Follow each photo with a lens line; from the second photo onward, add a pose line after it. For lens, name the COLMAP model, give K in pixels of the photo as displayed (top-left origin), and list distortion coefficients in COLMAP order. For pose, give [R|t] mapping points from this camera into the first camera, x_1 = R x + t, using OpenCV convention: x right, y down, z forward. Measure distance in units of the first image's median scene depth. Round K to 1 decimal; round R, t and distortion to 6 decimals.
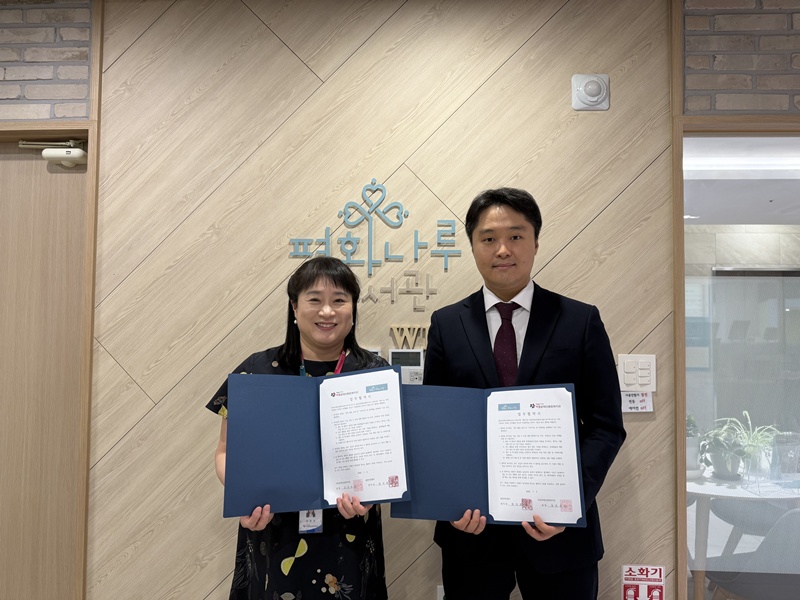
lens RADIAL K [[548.8, 0, 396.6], [0, 548.8, 270.6], [0, 0, 1]] dist [0.060203, -0.002539]
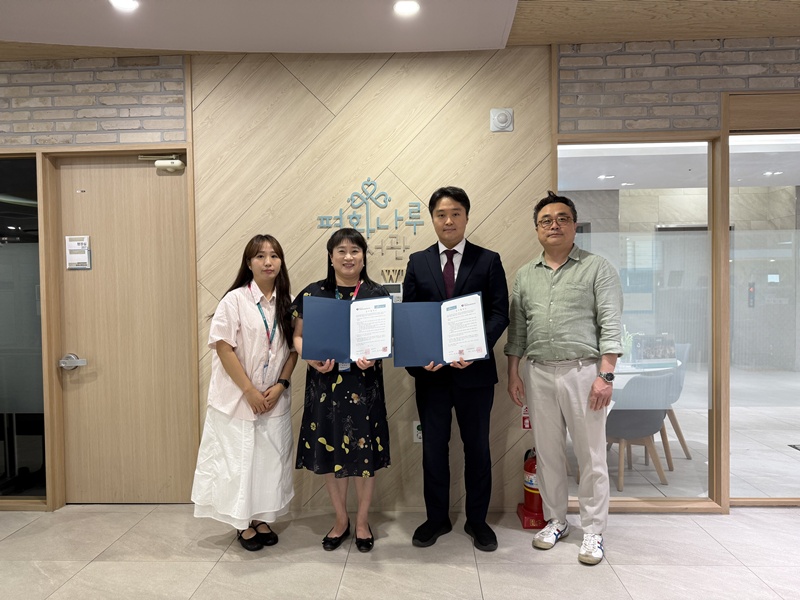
lens RADIAL K [[548.8, 0, 396.6], [0, 548.8, 270.6], [0, 0, 1]] dist [0.060203, -0.002539]
pose [[0.996446, -0.027008, 0.079790, -0.096273], [0.021809, 0.997626, 0.065326, 0.000722], [-0.081365, -0.063354, 0.994669, -0.615193]]
